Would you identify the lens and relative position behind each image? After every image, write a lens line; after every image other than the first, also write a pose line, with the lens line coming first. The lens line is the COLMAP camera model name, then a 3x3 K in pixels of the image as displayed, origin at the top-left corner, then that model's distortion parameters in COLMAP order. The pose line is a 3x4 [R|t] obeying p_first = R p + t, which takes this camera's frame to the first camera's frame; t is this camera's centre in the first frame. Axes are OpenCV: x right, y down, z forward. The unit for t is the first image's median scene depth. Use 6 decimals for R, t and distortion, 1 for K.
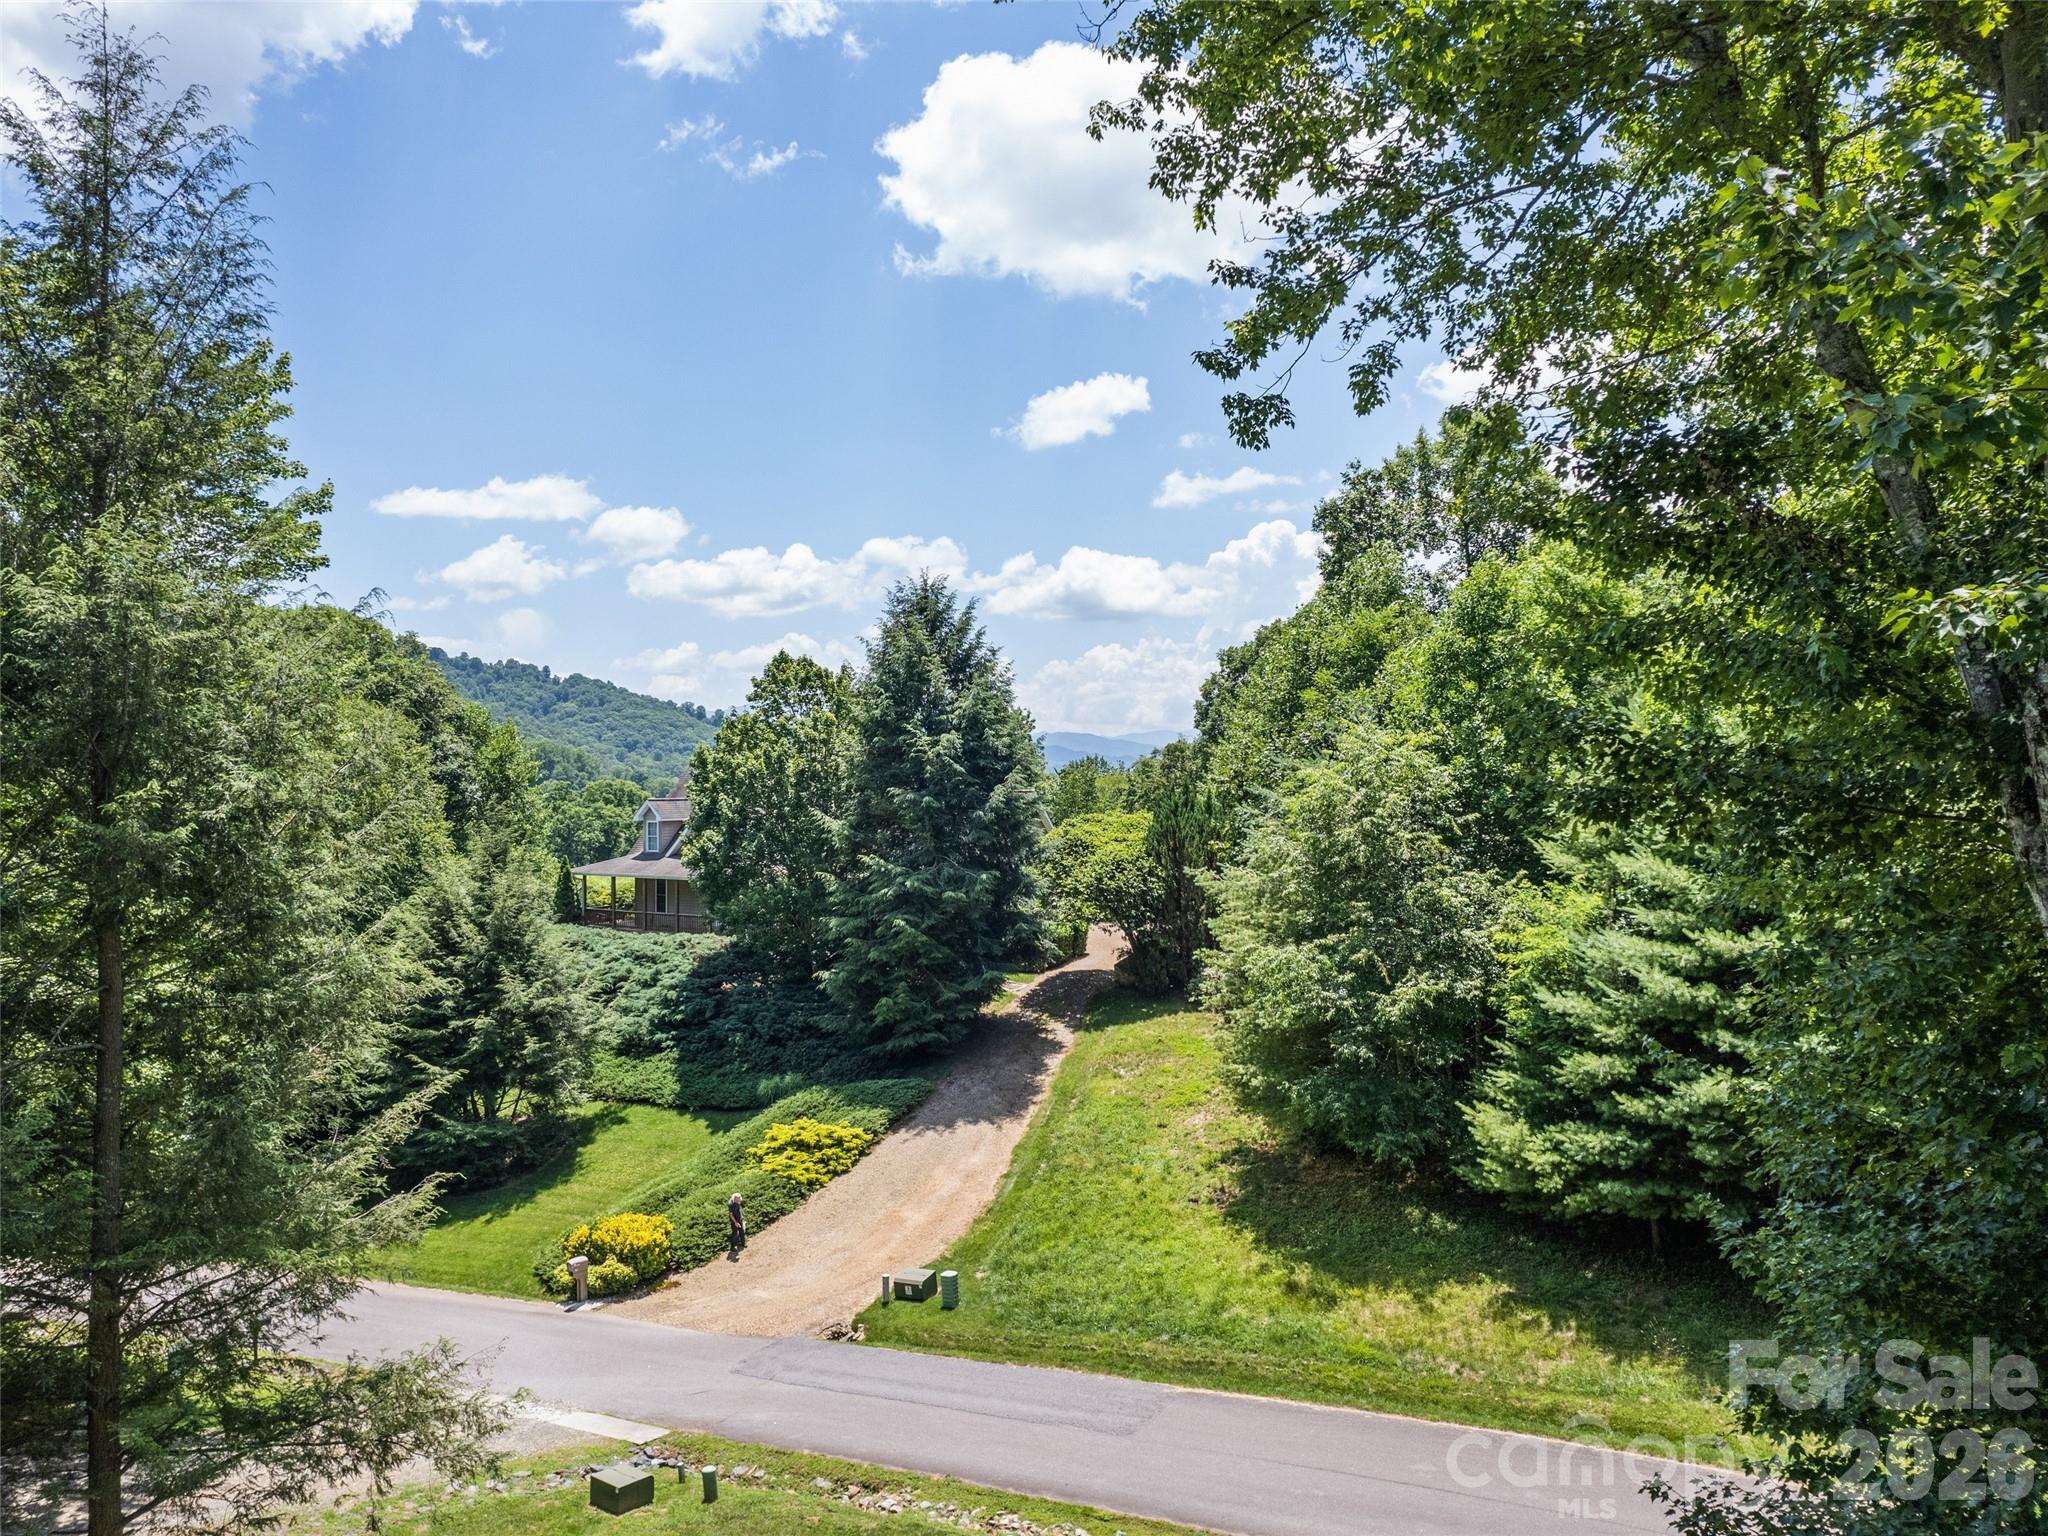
lens RADIAL K [[1478.8, 0, 1024.0], [0, 1478.8, 768.0], [0, 0, 1]] dist [-0.082935, 0.075377]
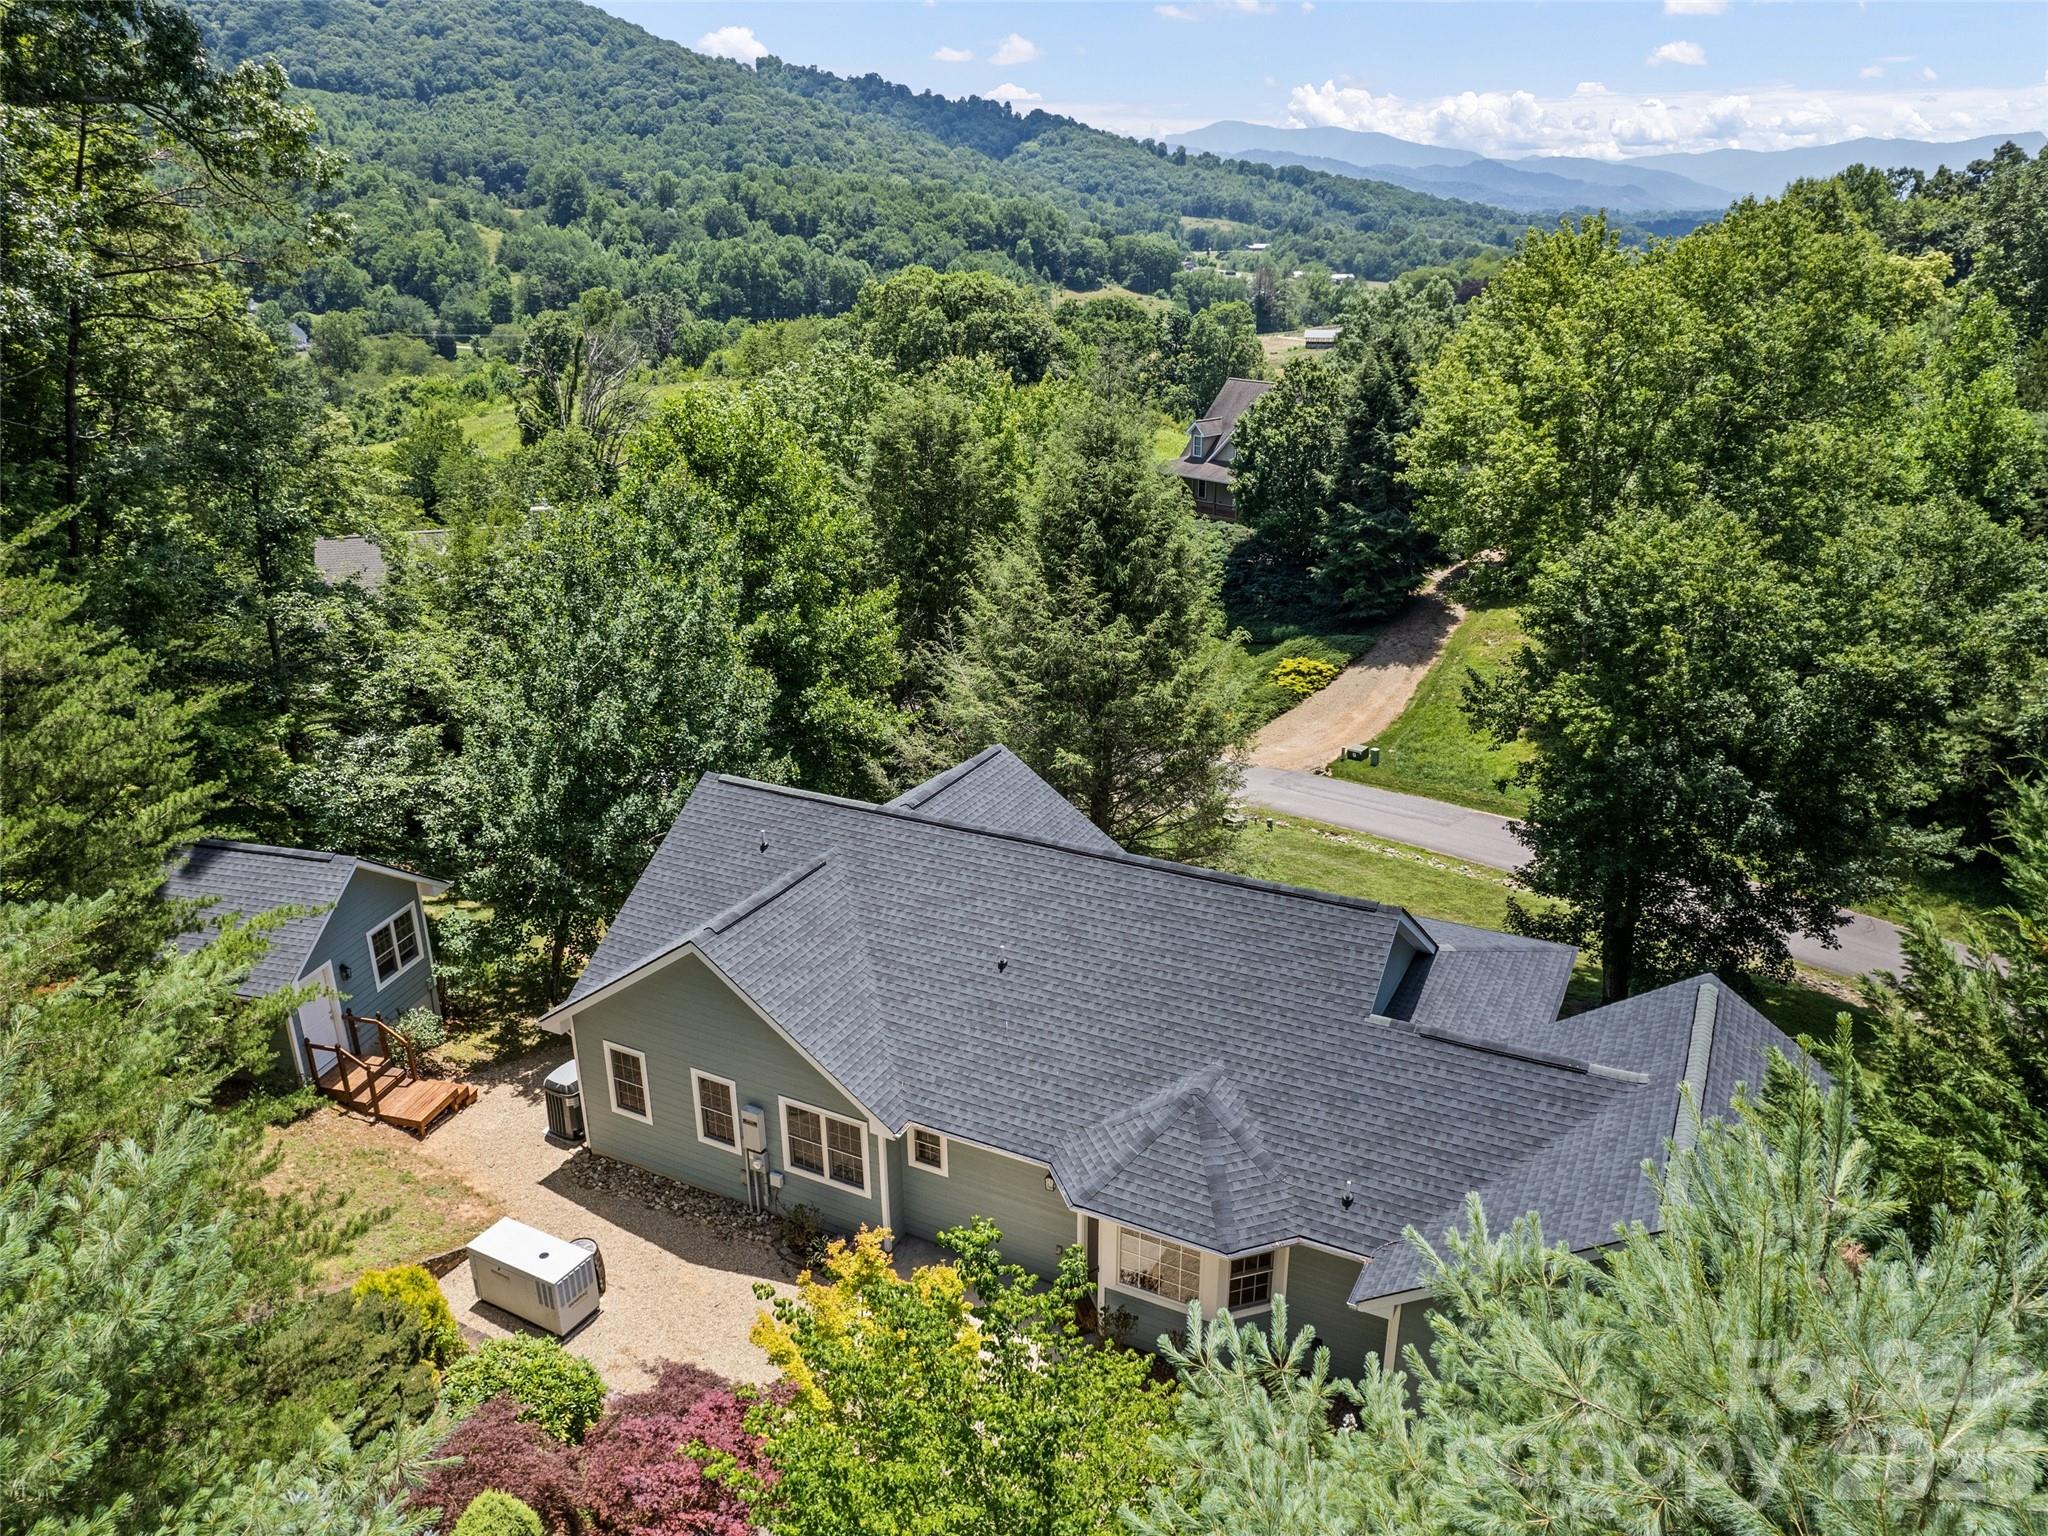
lens RADIAL K [[1478.8, 0, 1024.0], [0, 1478.8, 768.0], [0, 0, 1]] dist [-0.082935, 0.075377]
pose [[0.954068, 0.098295, -0.283006, 0.050237], [0.009460, 0.934288, 0.356394, -0.281269], [0.299441, -0.342701, 0.890444, -0.754403]]
